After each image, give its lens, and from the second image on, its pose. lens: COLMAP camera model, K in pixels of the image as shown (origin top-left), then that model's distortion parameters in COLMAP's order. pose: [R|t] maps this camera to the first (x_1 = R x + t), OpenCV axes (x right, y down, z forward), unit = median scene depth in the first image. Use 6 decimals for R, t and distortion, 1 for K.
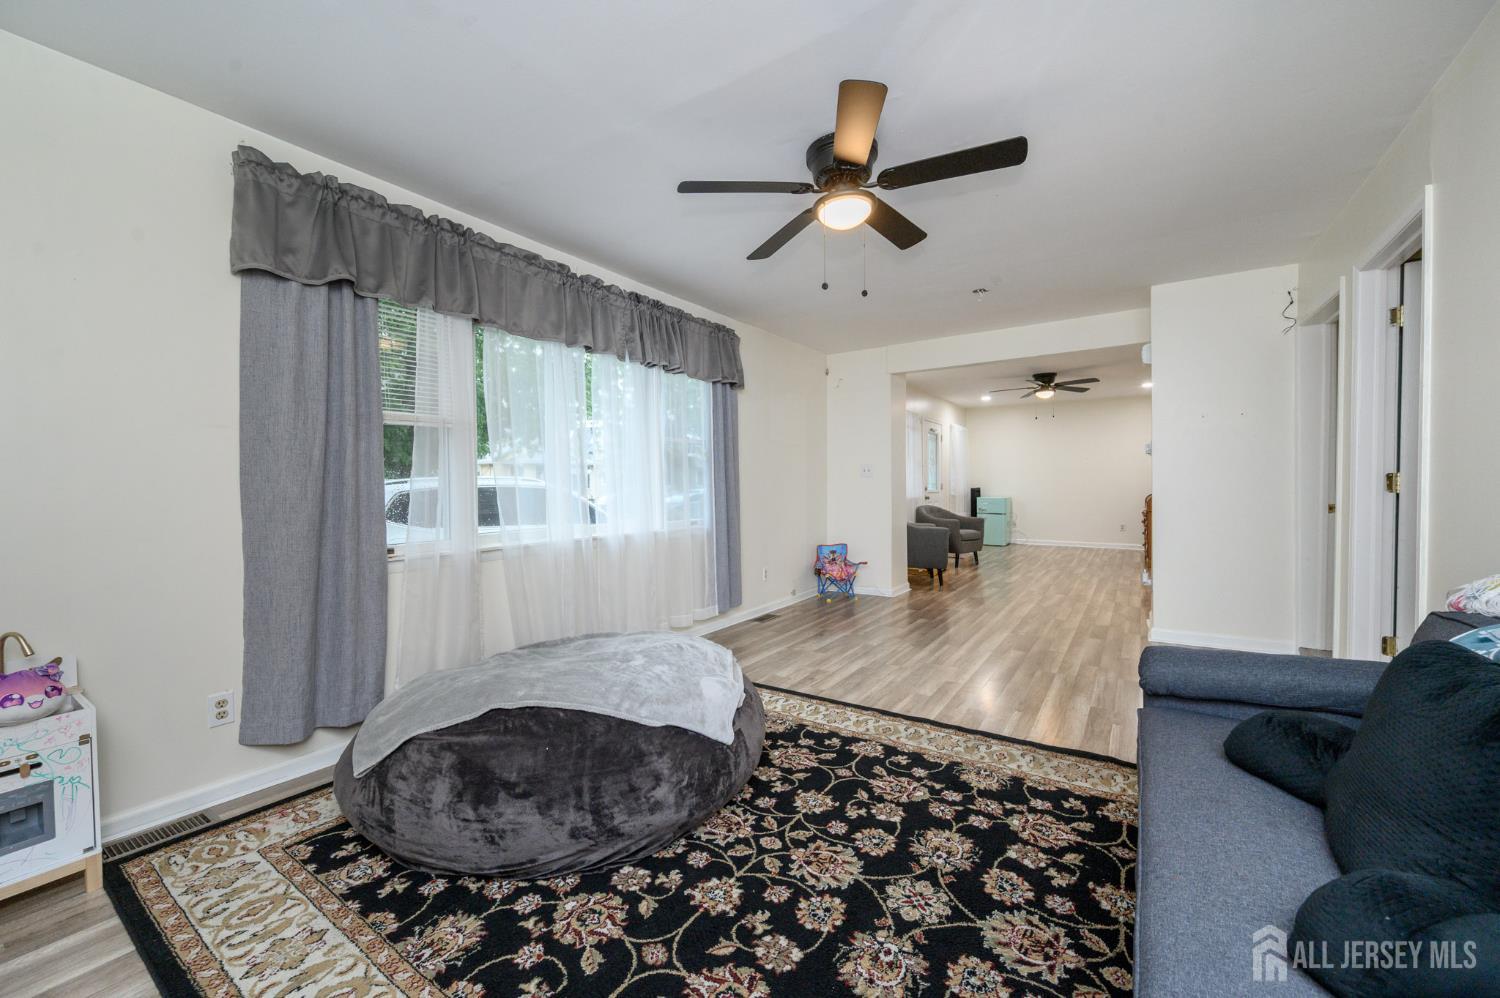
lens RADIAL K [[589.2, 0, 746.8], [0, 589.2, 494.4], [0, 0, 1]] dist [-0.000517, -0.000030]
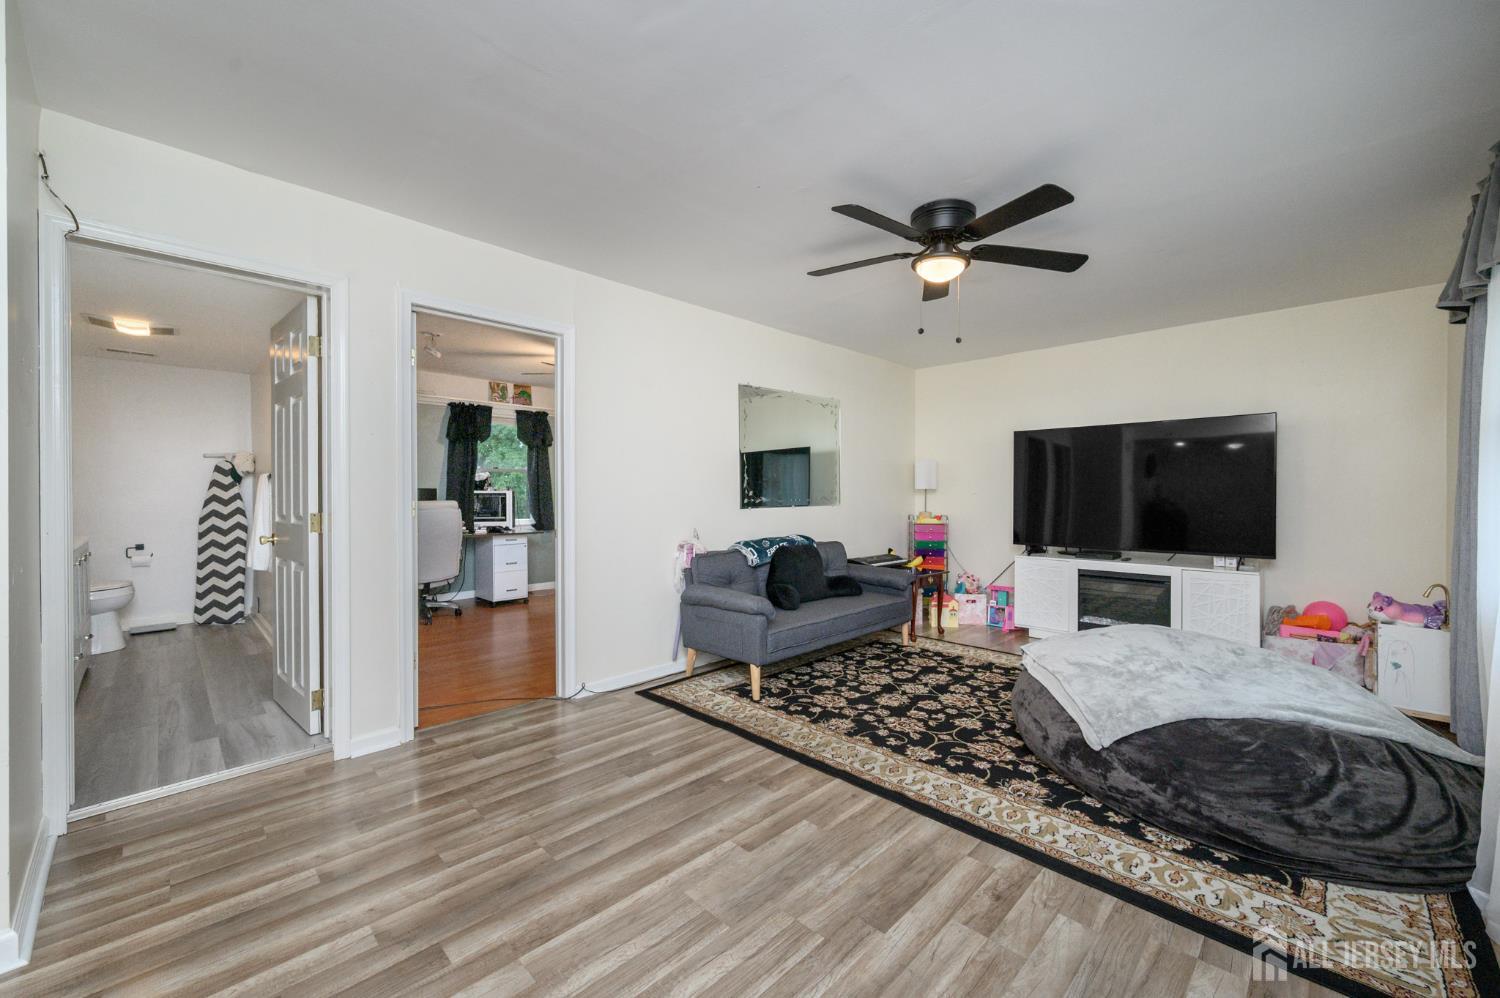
lens RADIAL K [[589.2, 0, 752.3], [0, 589.2, 500.1], [0, 0, 1]] dist [-0.000517, -0.000030]
pose [[-0.982788, 0.007134, 0.184597, 0.343104], [0.011671, 0.999656, 0.023501, -0.065410], [-0.184366, 0.025251, -0.982533, 2.365210]]
